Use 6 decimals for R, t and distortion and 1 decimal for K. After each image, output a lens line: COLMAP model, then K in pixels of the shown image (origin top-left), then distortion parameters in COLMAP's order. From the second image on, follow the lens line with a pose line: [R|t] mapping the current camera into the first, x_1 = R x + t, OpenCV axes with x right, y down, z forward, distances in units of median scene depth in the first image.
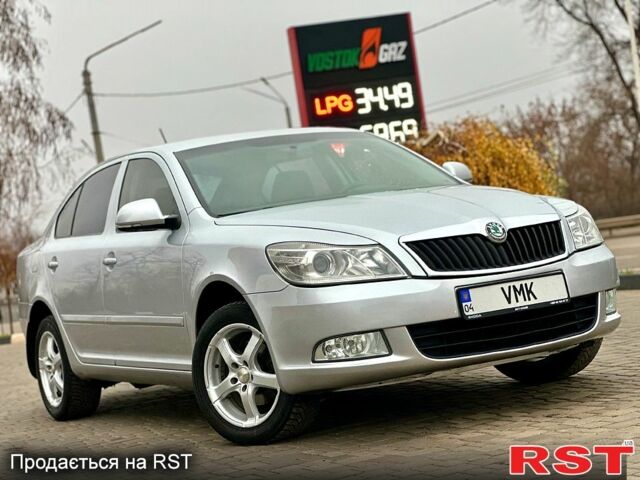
lens RADIAL K [[1427.9, 0, 320.0], [0, 1427.9, 240.0], [0, 0, 1]] dist [-0.033045, 3.951782]
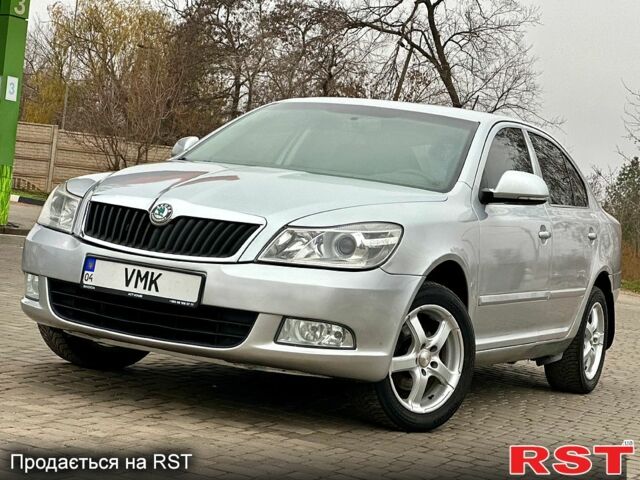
lens RADIAL K [[1427.9, 0, 320.0], [0, 1427.9, 240.0], [0, 0, 1]] dist [-0.033045, 3.951782]
pose [[0.561811, 0.232722, -0.793857, 0.948399], [-0.209273, 0.968384, 0.135783, -0.141043], [0.800358, 0.089849, 0.592752, 0.530984]]
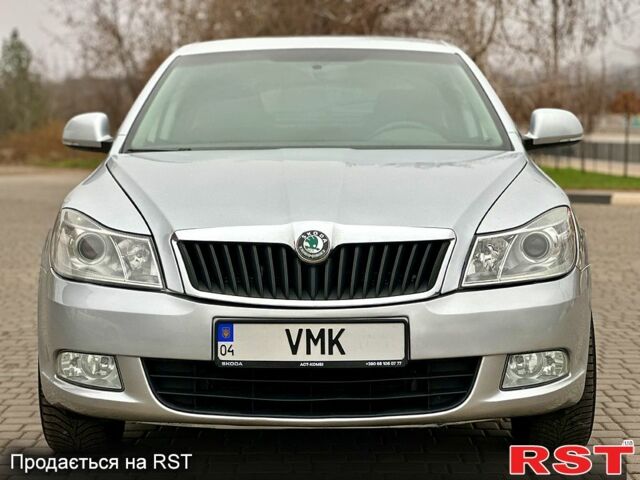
lens RADIAL K [[1427.9, 0, 320.0], [0, 1427.9, 240.0], [0, 0, 1]] dist [-0.033045, 3.951782]
pose [[0.869654, 0.175493, -0.461415, 0.447317], [-0.117924, 0.981470, 0.151031, -0.113807], [0.479370, -0.076933, 0.874234, 0.406870]]
